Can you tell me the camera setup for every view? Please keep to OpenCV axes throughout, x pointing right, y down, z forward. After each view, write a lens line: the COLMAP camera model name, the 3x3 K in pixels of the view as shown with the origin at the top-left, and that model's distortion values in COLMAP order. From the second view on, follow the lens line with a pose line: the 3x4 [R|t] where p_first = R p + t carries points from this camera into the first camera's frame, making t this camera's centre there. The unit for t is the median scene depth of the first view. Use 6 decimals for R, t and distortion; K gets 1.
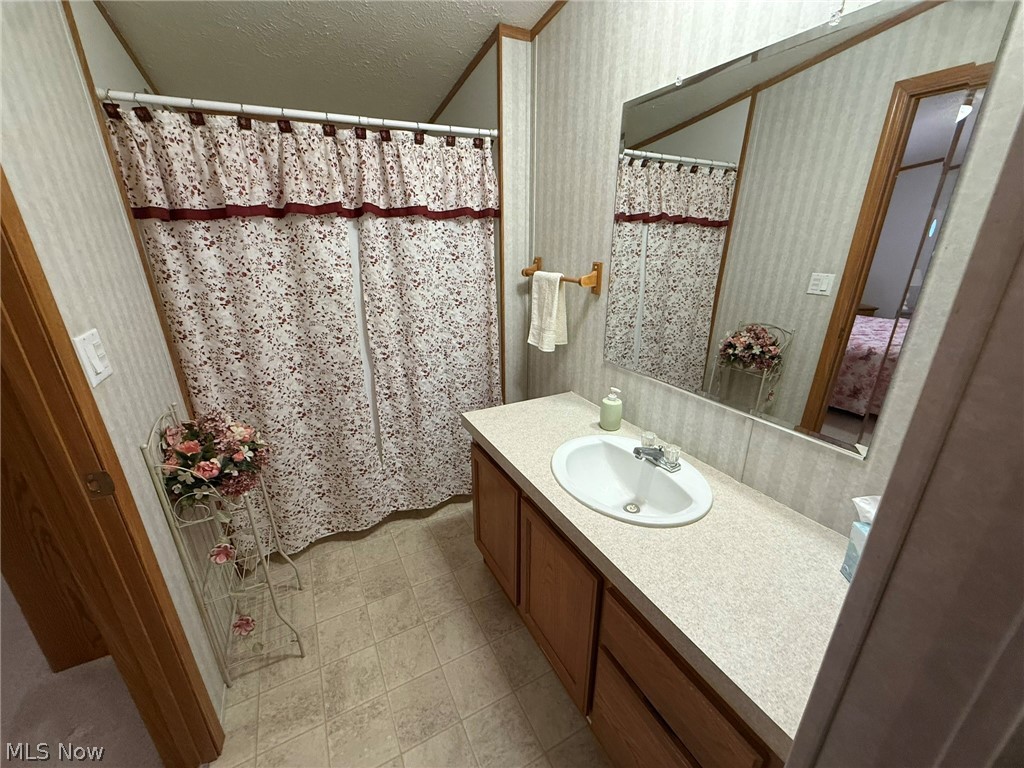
lens RADIAL K [[406.9, 0, 519.8], [0, 406.9, 385.2], [0, 0, 1]] dist [0.001839, 0.000304]
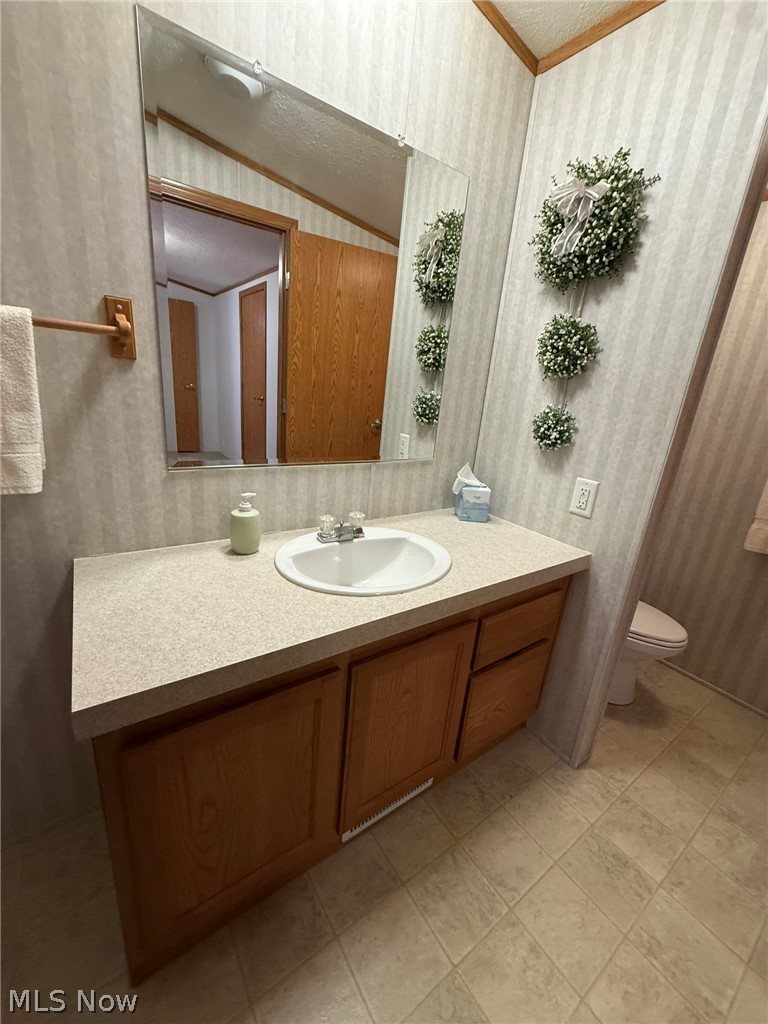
lens RADIAL K [[406.9, 0, 385.9], [0, 406.9, 508.2], [0, 0, 1]] dist [0.001839, 0.000304]
pose [[-0.102188, -0.316654, 0.943021, -0.469788], [0.256901, 0.907425, 0.332540, -0.141811], [-0.961020, 0.276244, -0.011379, 0.775829]]
